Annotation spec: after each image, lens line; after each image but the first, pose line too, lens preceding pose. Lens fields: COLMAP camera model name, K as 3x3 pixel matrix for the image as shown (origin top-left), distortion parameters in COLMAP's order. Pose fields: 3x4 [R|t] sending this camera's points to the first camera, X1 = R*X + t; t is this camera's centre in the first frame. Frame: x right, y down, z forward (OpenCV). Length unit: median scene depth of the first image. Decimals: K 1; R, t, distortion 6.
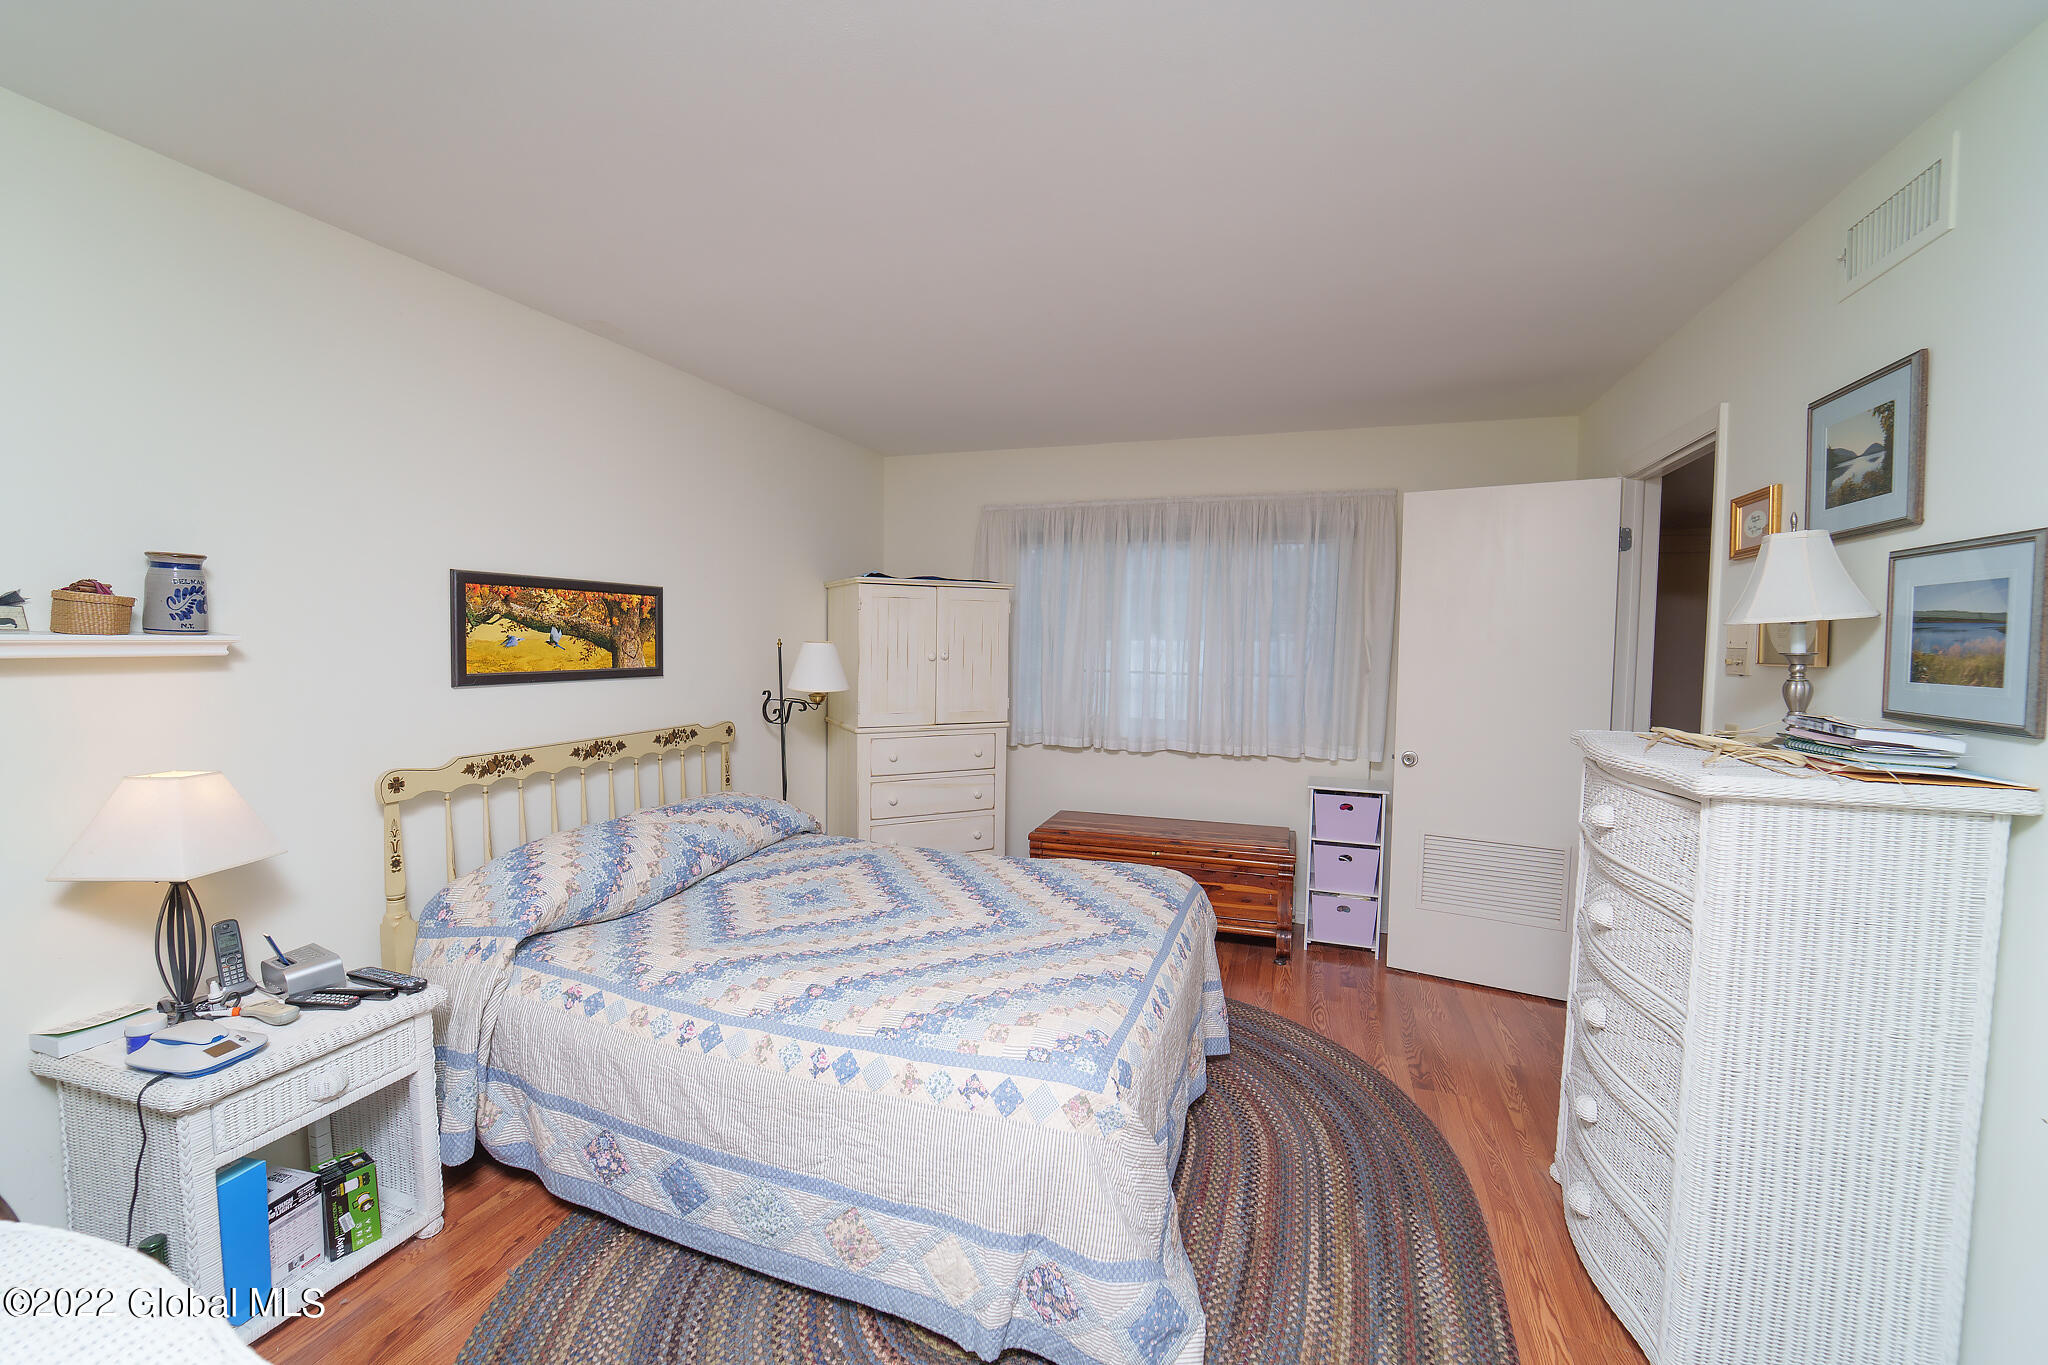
lens RADIAL K [[851.5, 0, 1034.0], [0, 851.5, 688.8], [0, 0, 1]] dist [-0.018356, -0.000218]
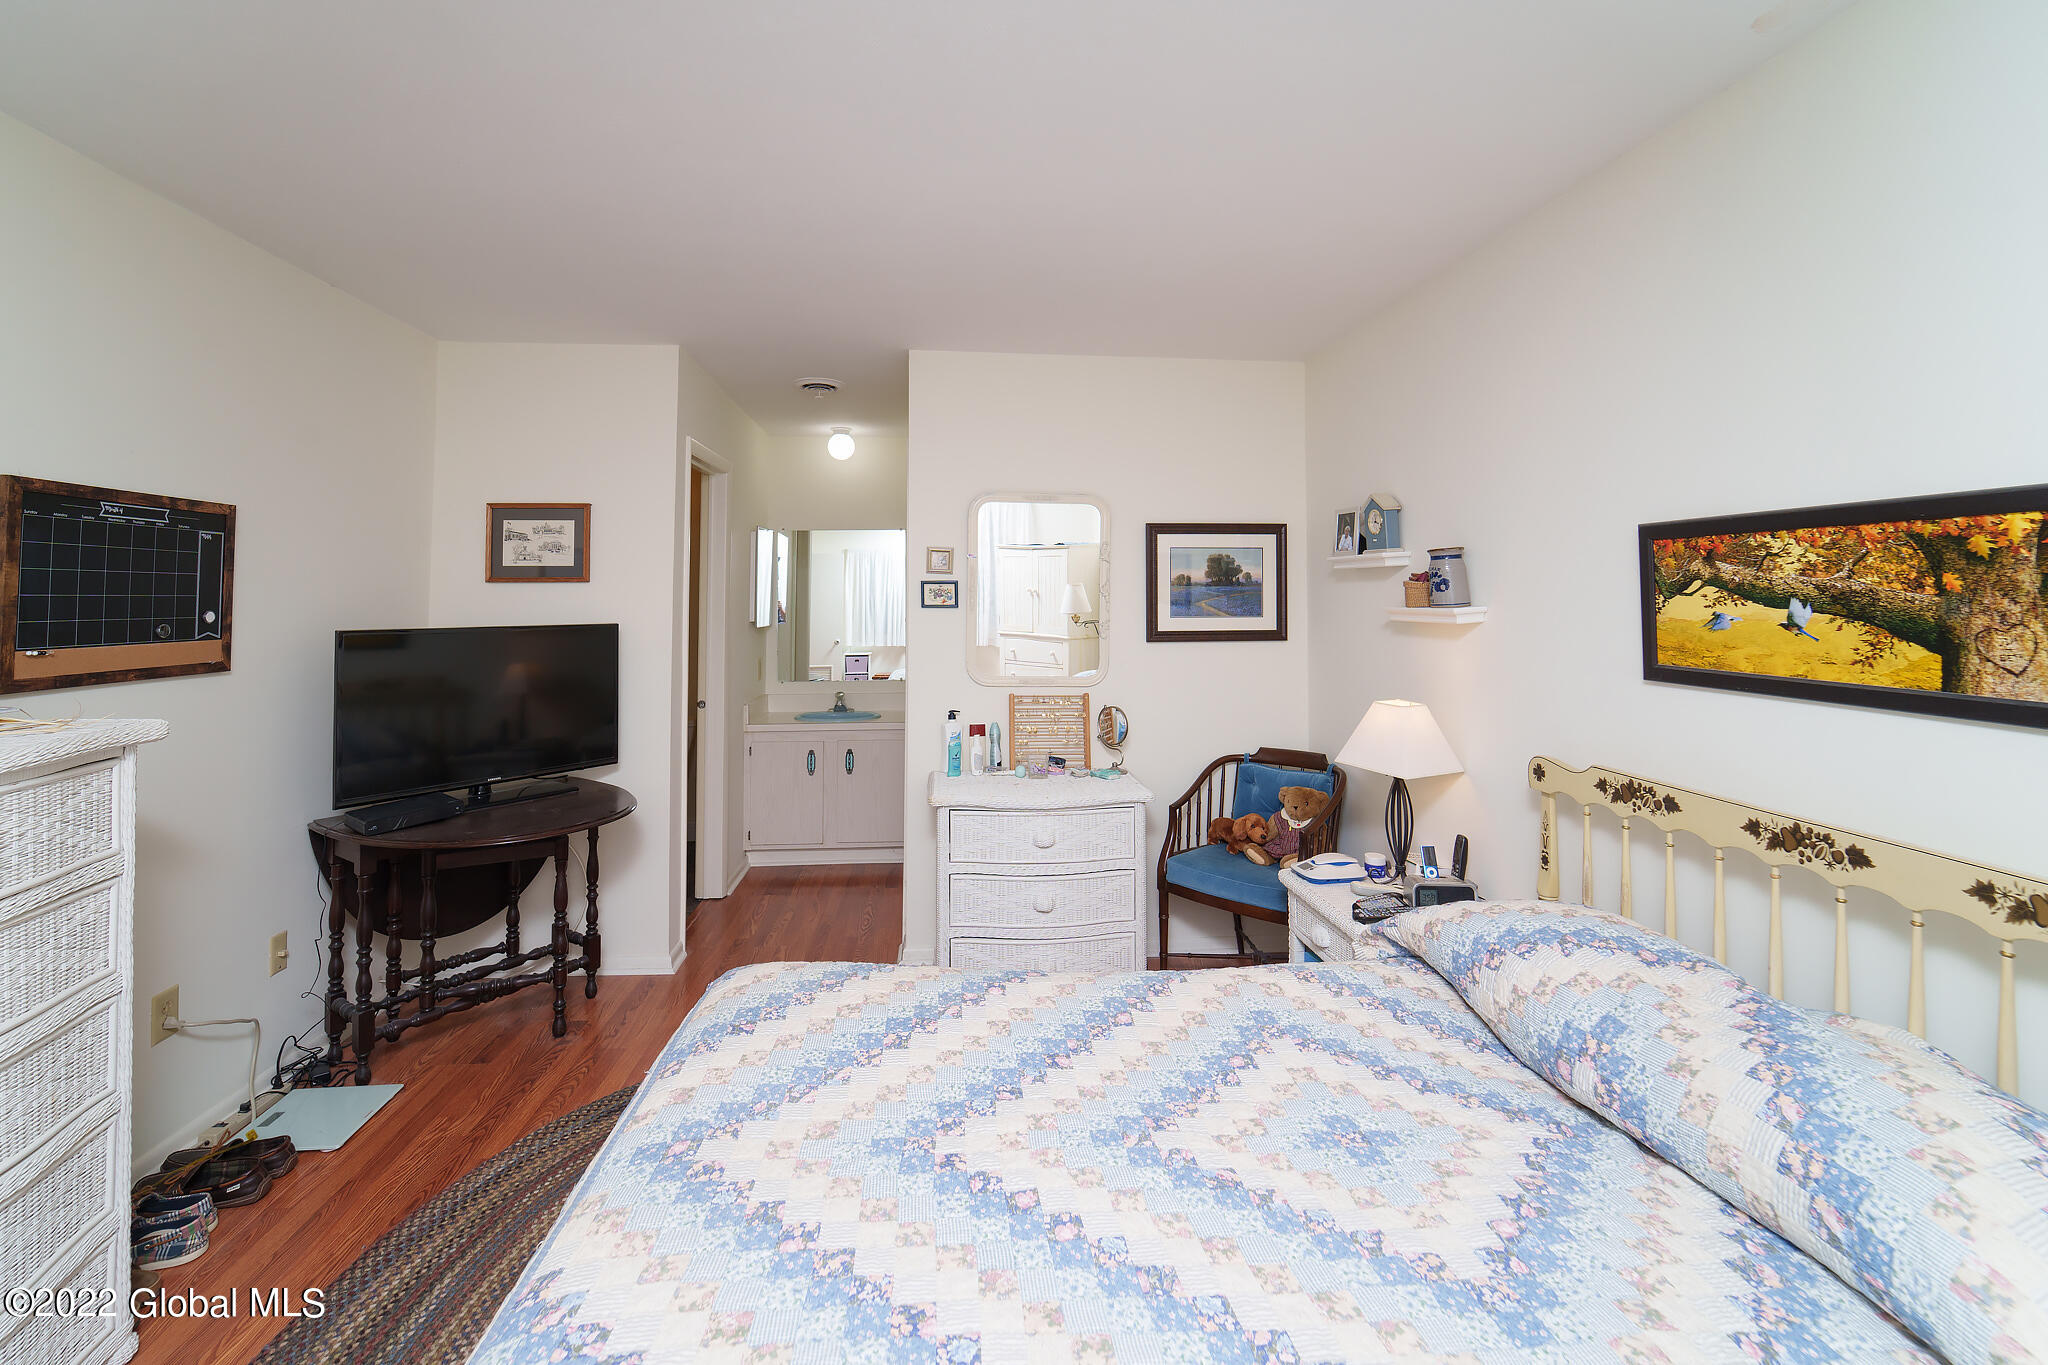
lens RADIAL K [[851.5, 0, 1025.6], [0, 851.5, 564.2], [0, 0, 1]] dist [-0.018356, -0.000218]
pose [[-0.910561, -0.029263, -0.412337, 0.113415], [-0.038158, 0.999183, 0.013352, -0.084296], [0.411610, 0.027892, -0.910933, 1.305462]]
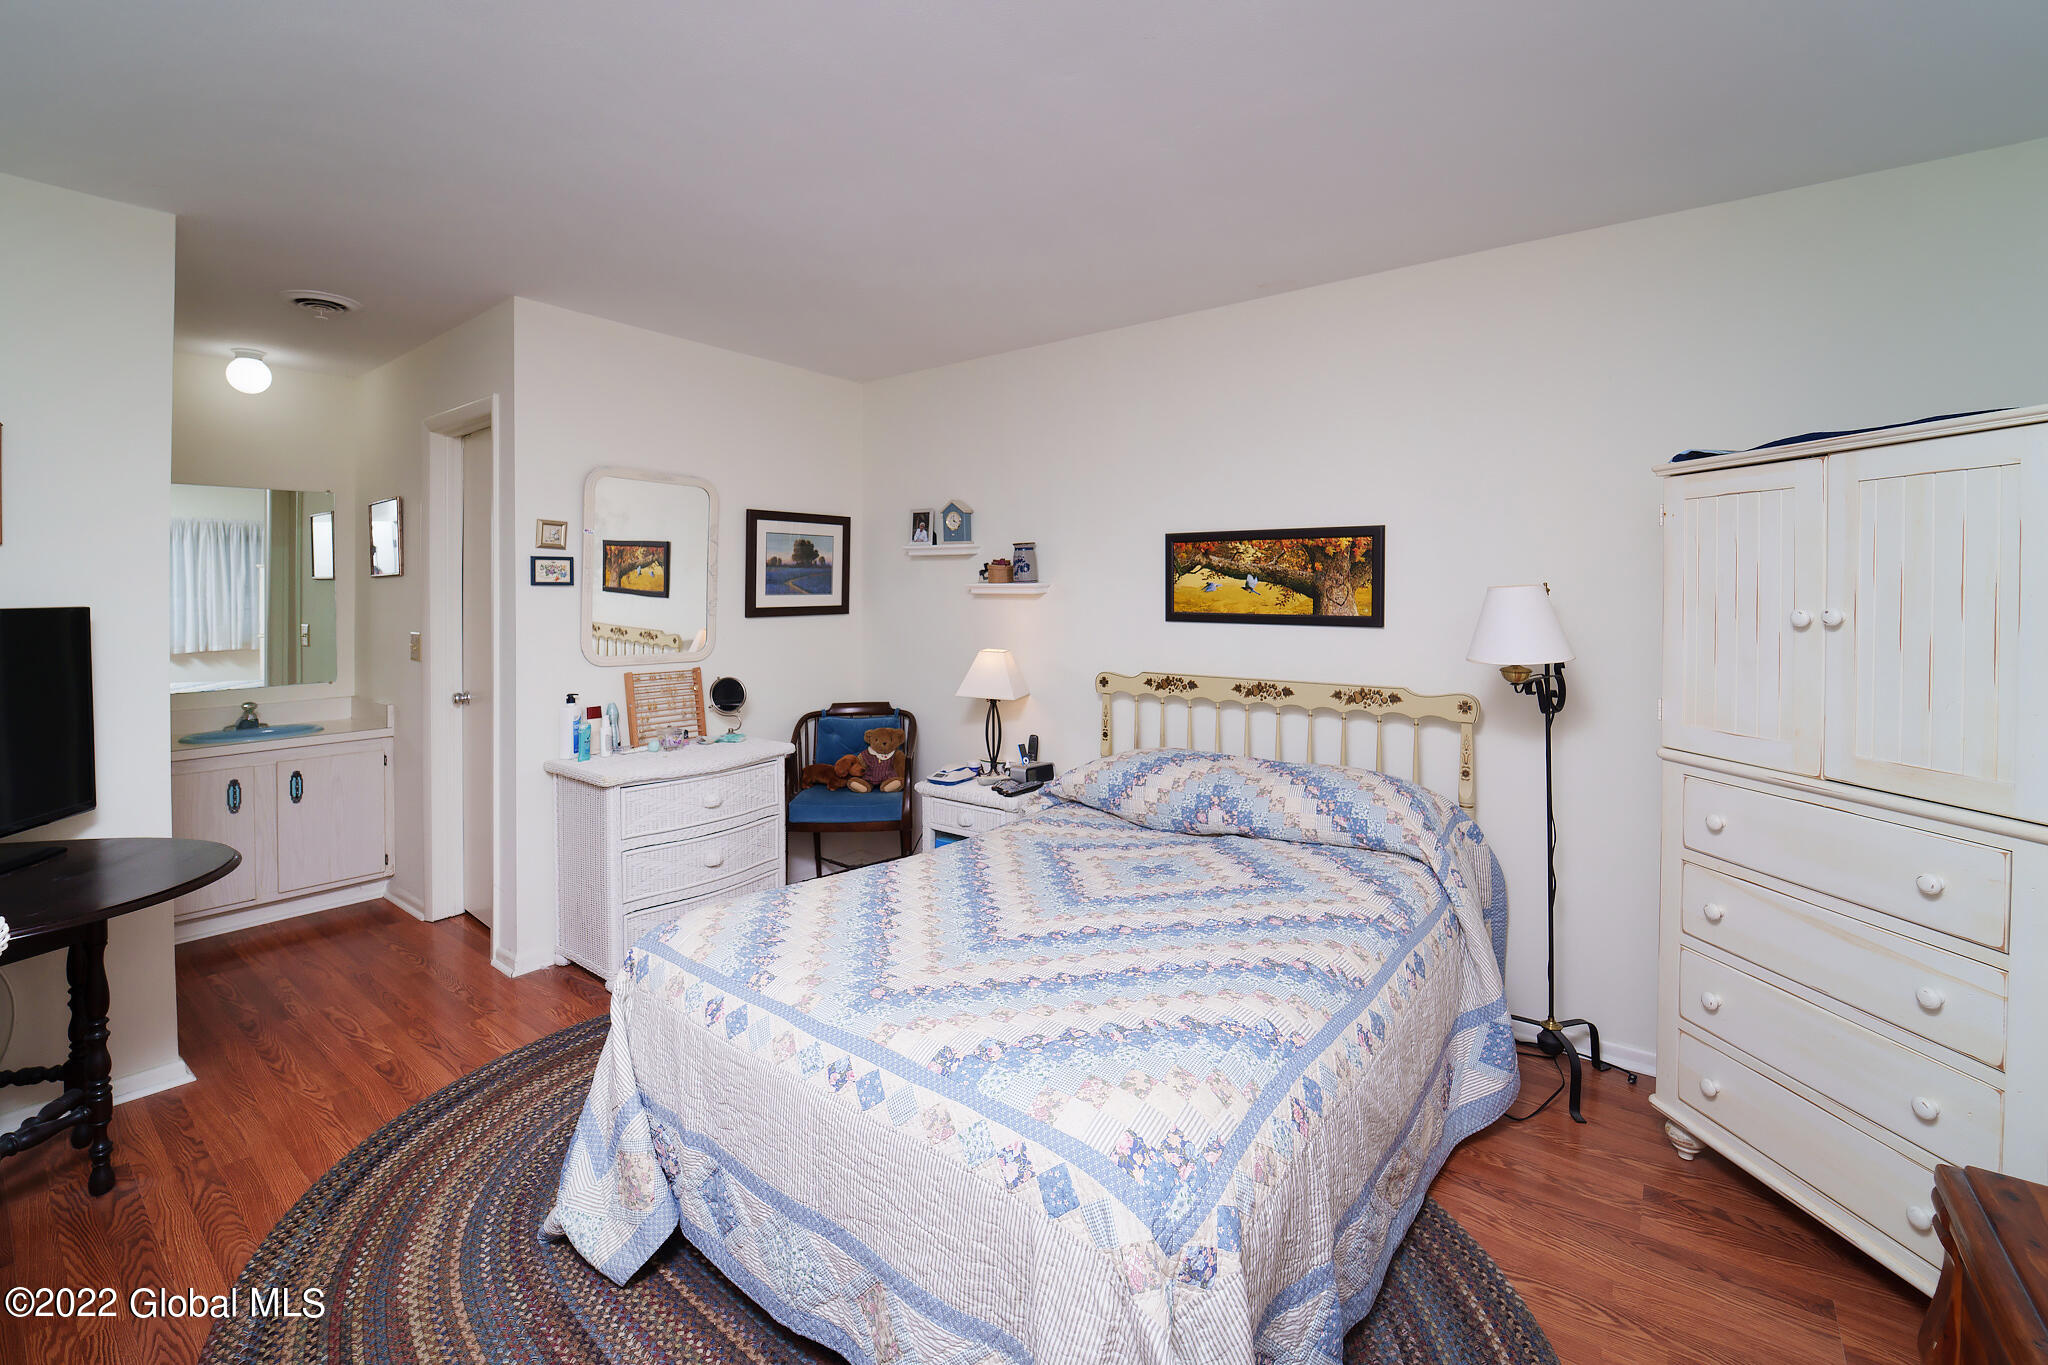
lens RADIAL K [[851.5, 0, 1015.4], [0, 851.5, 593.7], [0, 0, 1]] dist [-0.018356, -0.000218]
pose [[-0.325676, -0.007684, -0.945450, 0.597145], [-0.063610, 0.997879, 0.013801, -0.043892], [0.943339, 0.064635, -0.325475, 1.088389]]
